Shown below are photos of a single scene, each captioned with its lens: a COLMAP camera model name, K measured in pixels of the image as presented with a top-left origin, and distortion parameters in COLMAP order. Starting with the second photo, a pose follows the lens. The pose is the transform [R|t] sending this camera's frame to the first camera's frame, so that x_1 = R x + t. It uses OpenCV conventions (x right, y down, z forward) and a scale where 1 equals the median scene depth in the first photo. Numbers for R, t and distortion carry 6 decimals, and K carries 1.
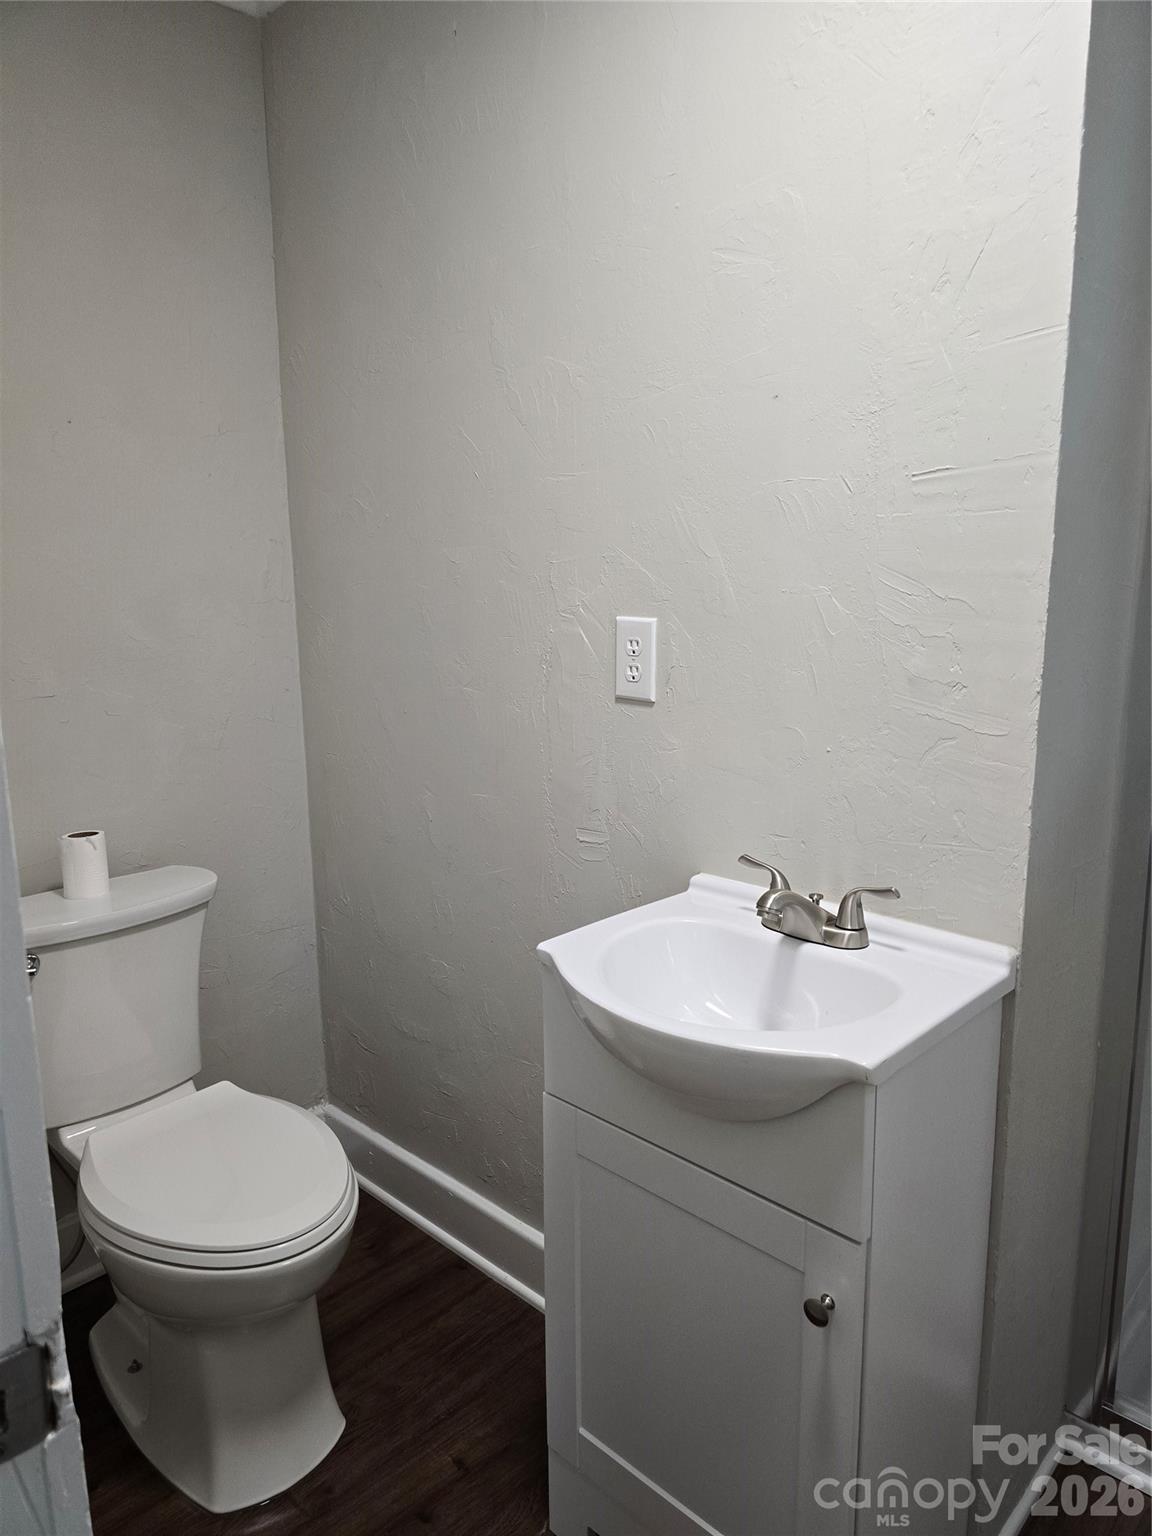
lens RADIAL K [[1039.5, 0, 568.3], [0, 1039.5, 769.6], [0, 0, 1]] dist [0.075786, -0.076648]
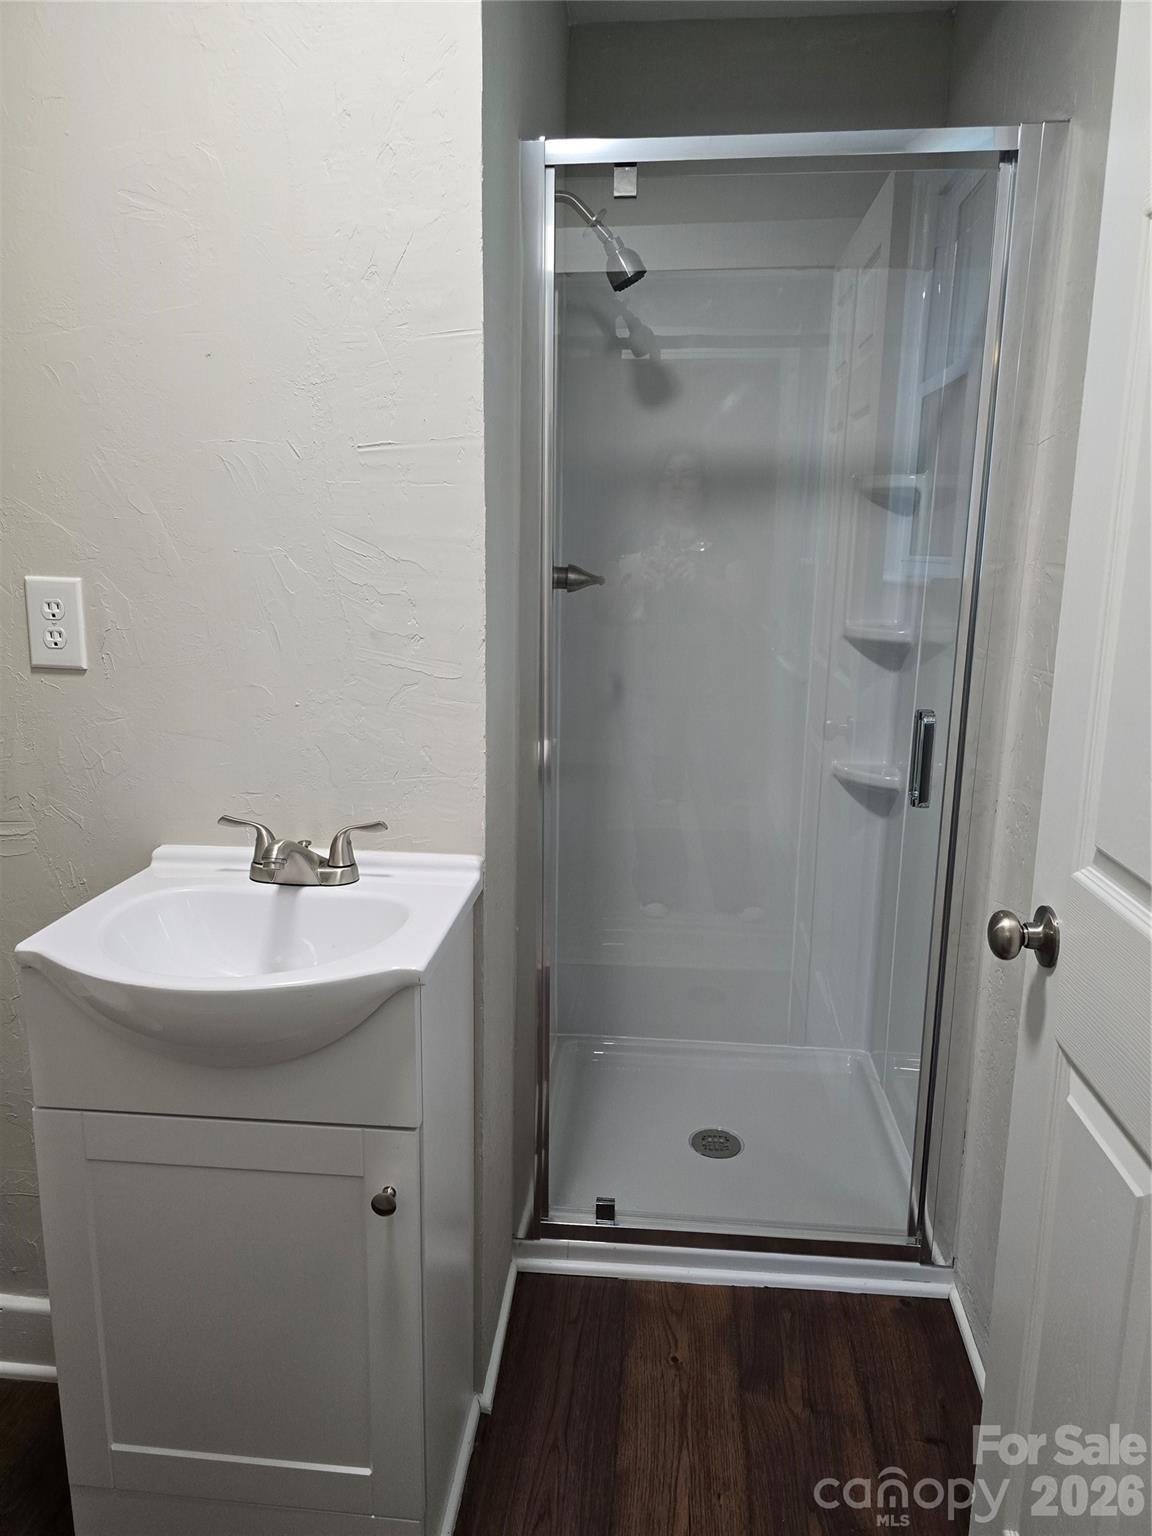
lens RADIAL K [[1039.5, 0, 568.3], [0, 1039.5, 769.6], [0, 0, 1]] dist [0.075786, -0.076648]
pose [[0.781600, -0.110559, 0.613904, -0.199205], [0.097415, 0.993726, 0.054936, 0.016147], [-0.616127, 0.016866, 0.787466, 0.005048]]
